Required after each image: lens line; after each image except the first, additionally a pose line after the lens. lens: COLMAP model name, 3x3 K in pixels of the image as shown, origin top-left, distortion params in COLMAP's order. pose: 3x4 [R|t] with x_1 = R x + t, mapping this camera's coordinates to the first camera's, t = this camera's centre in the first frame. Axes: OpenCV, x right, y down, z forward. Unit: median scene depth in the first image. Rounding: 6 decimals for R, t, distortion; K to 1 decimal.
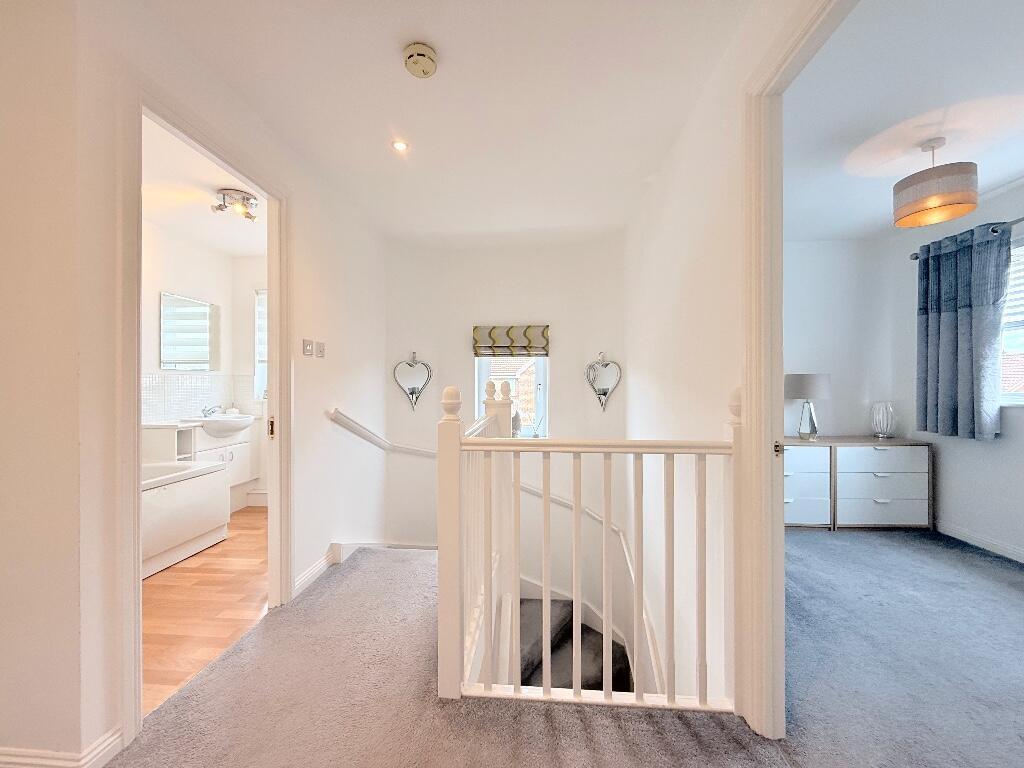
lens RADIAL K [[408.7, 0, 509.1], [0, 408.7, 384.2], [0, 0, 1]] dist [0.000177, 0.000006]
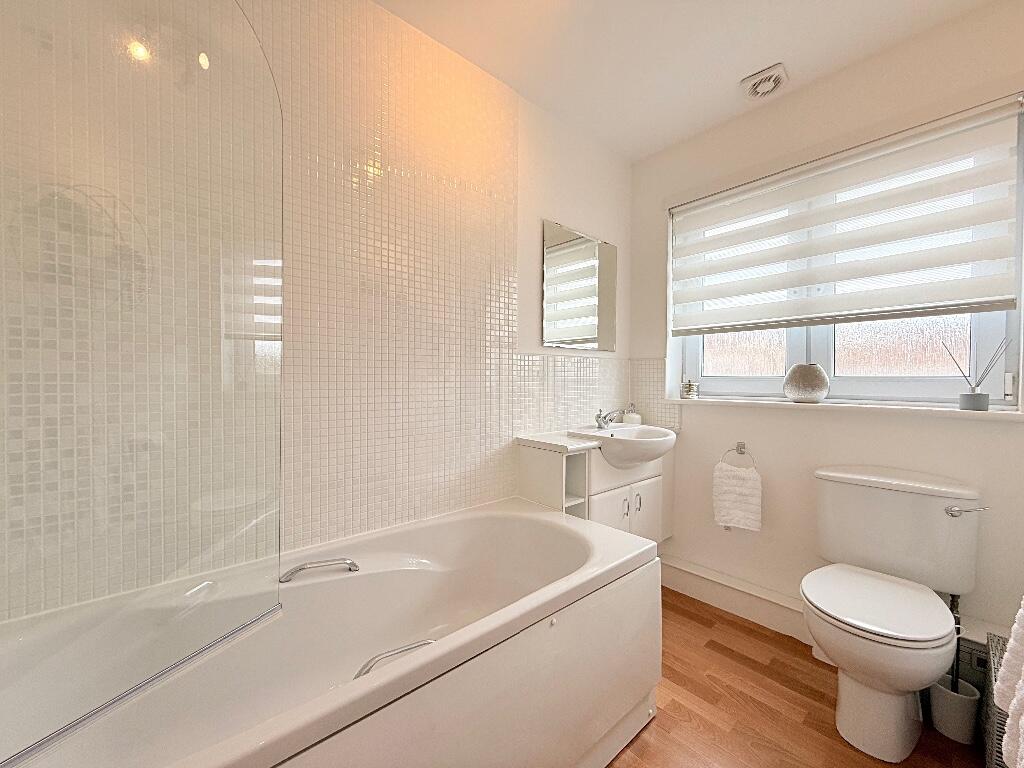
lens RADIAL K [[408.7, 0, 509.1], [0, 408.7, 384.2], [0, 0, 1]] dist [0.000177, 0.000006]
pose [[0.710605, 0.015811, -0.703414, -0.418145], [-0.005336, 0.999840, 0.017083, 0.007137], [0.703571, -0.008386, 0.710575, 0.483277]]
